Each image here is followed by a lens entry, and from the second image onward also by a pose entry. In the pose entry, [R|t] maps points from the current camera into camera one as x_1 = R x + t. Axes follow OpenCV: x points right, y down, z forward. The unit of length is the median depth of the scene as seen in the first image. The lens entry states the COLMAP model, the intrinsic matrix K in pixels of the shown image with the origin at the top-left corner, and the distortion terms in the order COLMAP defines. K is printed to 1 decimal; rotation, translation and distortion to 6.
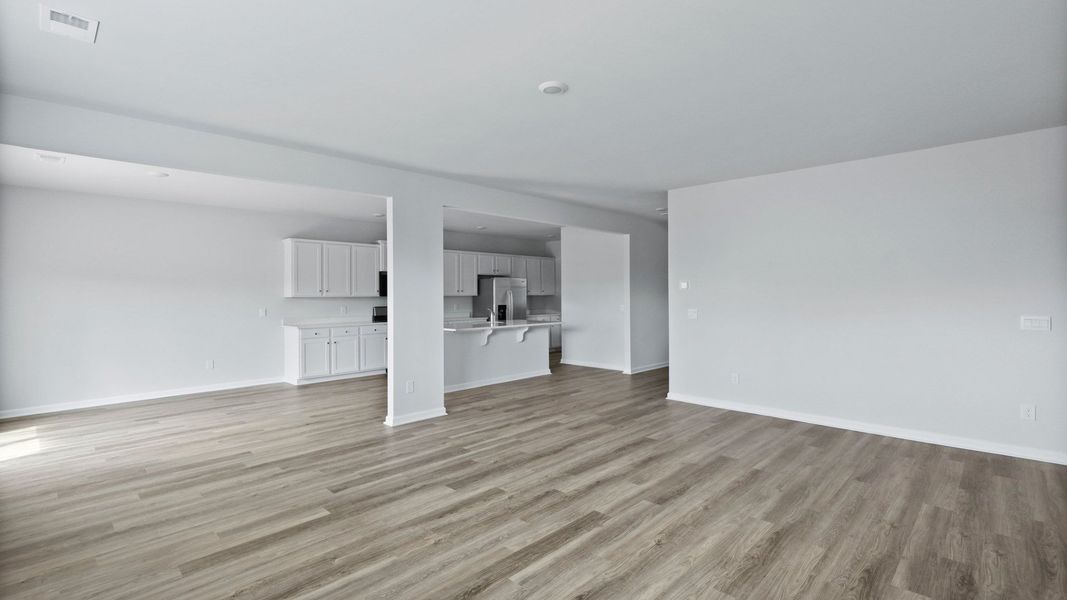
lens RADIAL K [[490.7, 0, 527.5], [0, 490.7, 299.3], [0, 0, 1]] dist [0.002777, 0.000281]
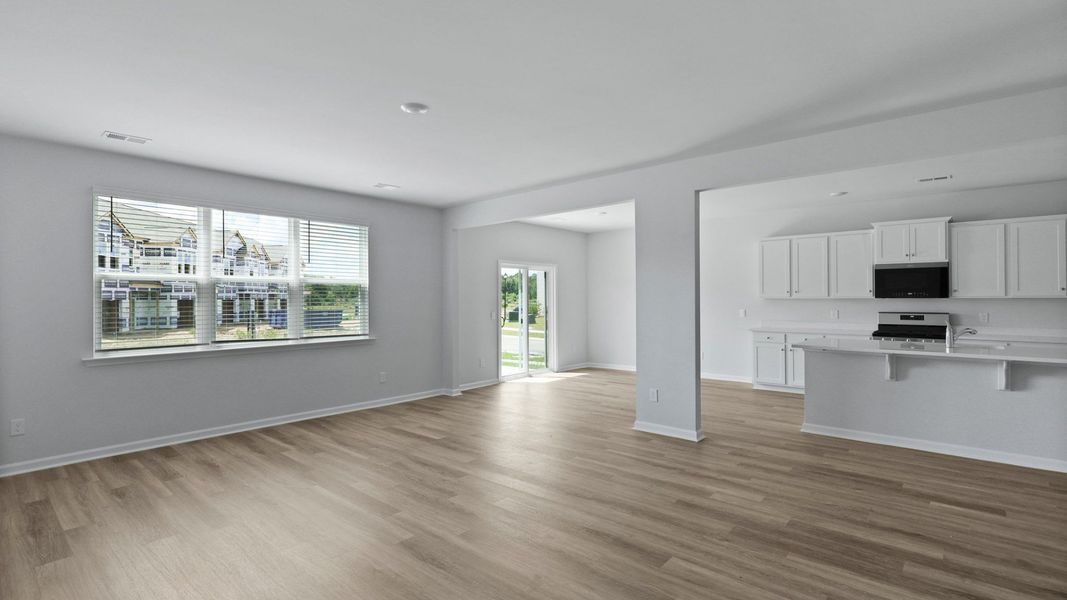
lens RADIAL K [[490.7, 0, 527.5], [0, 490.7, 299.3], [0, 0, 1]] dist [0.002777, 0.000281]
pose [[0.060441, 0.007862, -0.998141, 0.718383], [-0.007260, 0.999946, 0.007437, -0.010384], [0.998145, 0.006797, 0.060495, 0.739812]]
